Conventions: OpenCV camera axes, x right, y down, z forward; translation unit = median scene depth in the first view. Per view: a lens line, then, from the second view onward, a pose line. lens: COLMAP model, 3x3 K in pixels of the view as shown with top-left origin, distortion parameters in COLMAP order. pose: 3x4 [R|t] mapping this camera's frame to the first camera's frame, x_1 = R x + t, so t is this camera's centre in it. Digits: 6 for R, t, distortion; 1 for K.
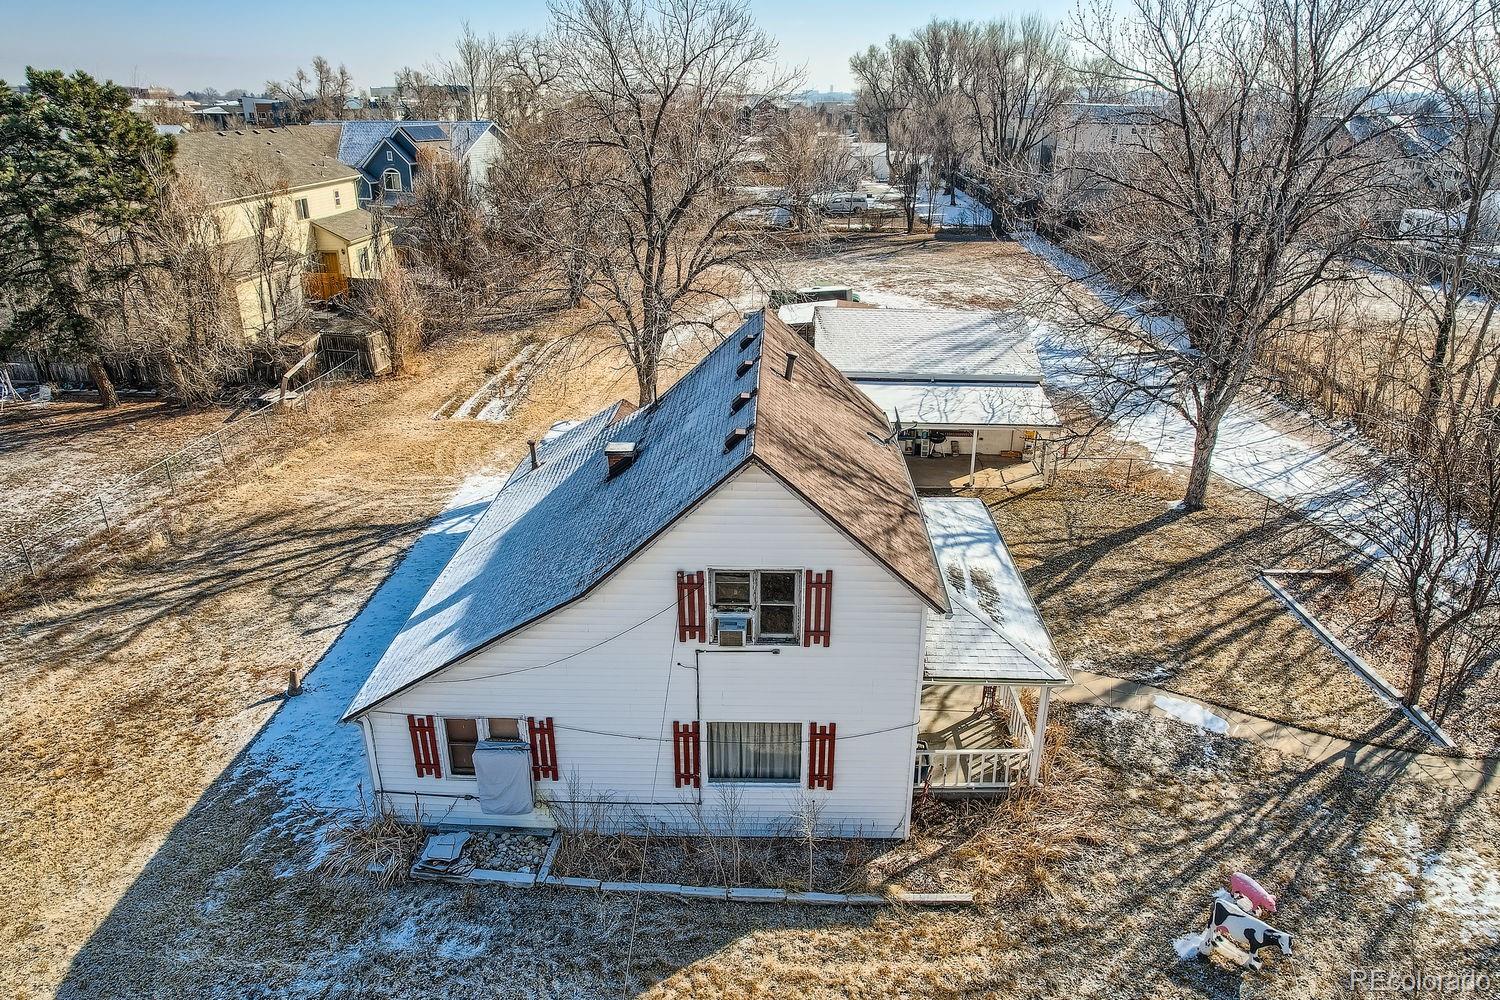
lens RADIAL K [[1009.0, 0, 789.2], [0, 1009.0, 513.6], [0, 0, 1]] dist [-0.043868, 0.013188]
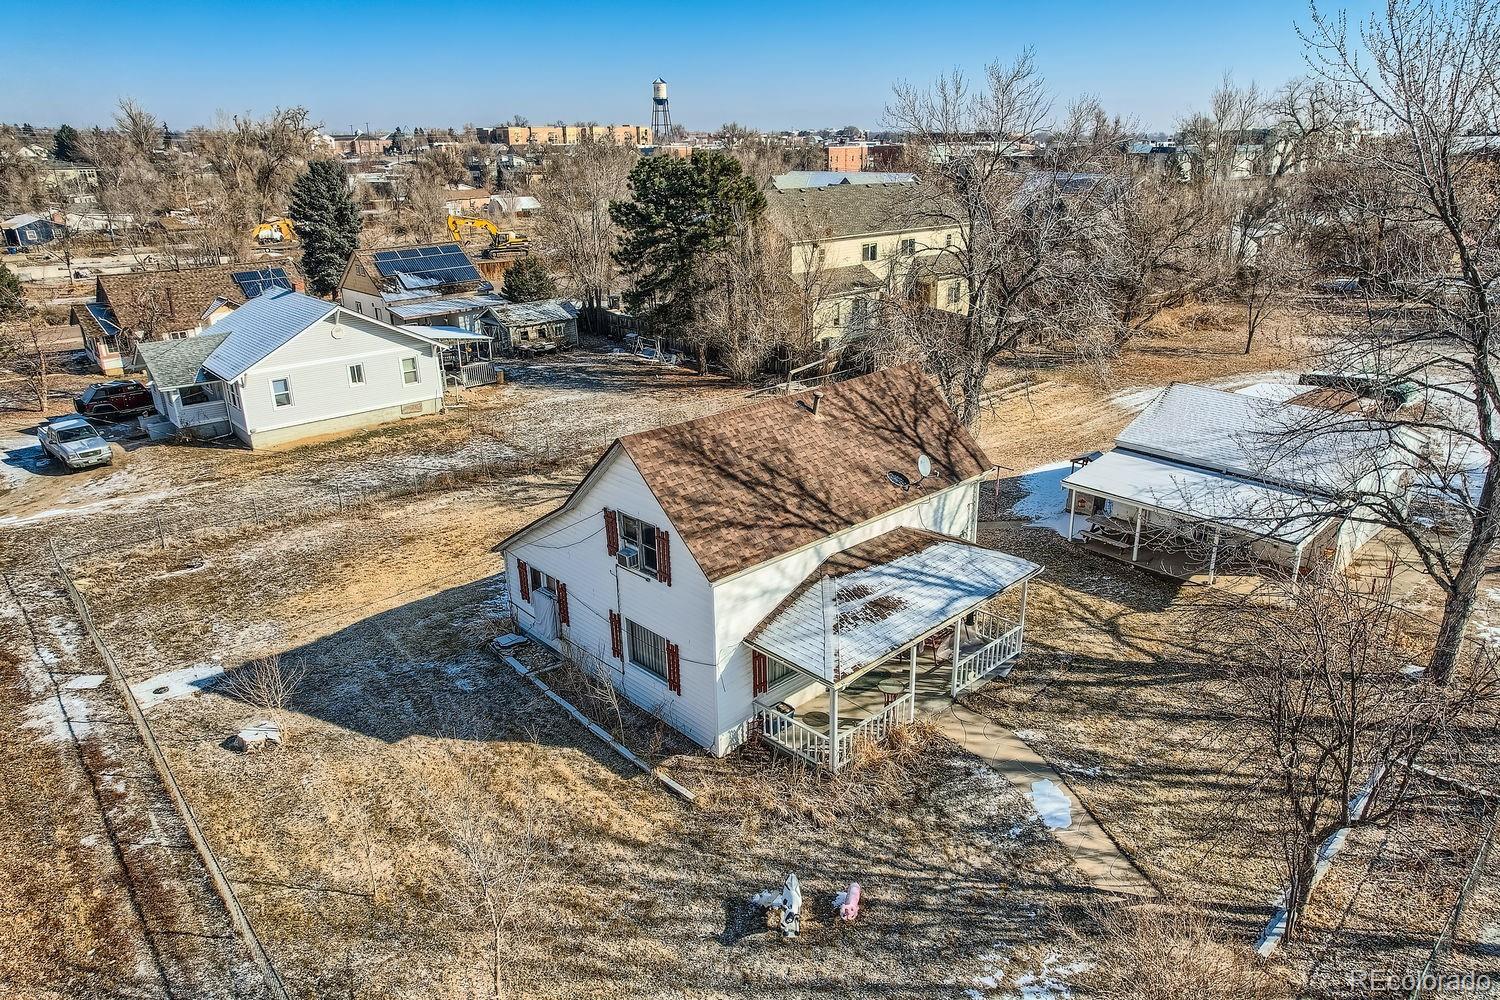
lens RADIAL K [[1009.0, 0, 746.2], [0, 1009.0, 495.1], [0, 0, 1]] dist [-0.043868, 0.013188]
pose [[0.683924, 0.230186, -0.692288, 0.857922], [-0.262560, 0.962998, 0.060810, -0.087426], [0.680669, 0.140178, 0.719054, 0.017199]]
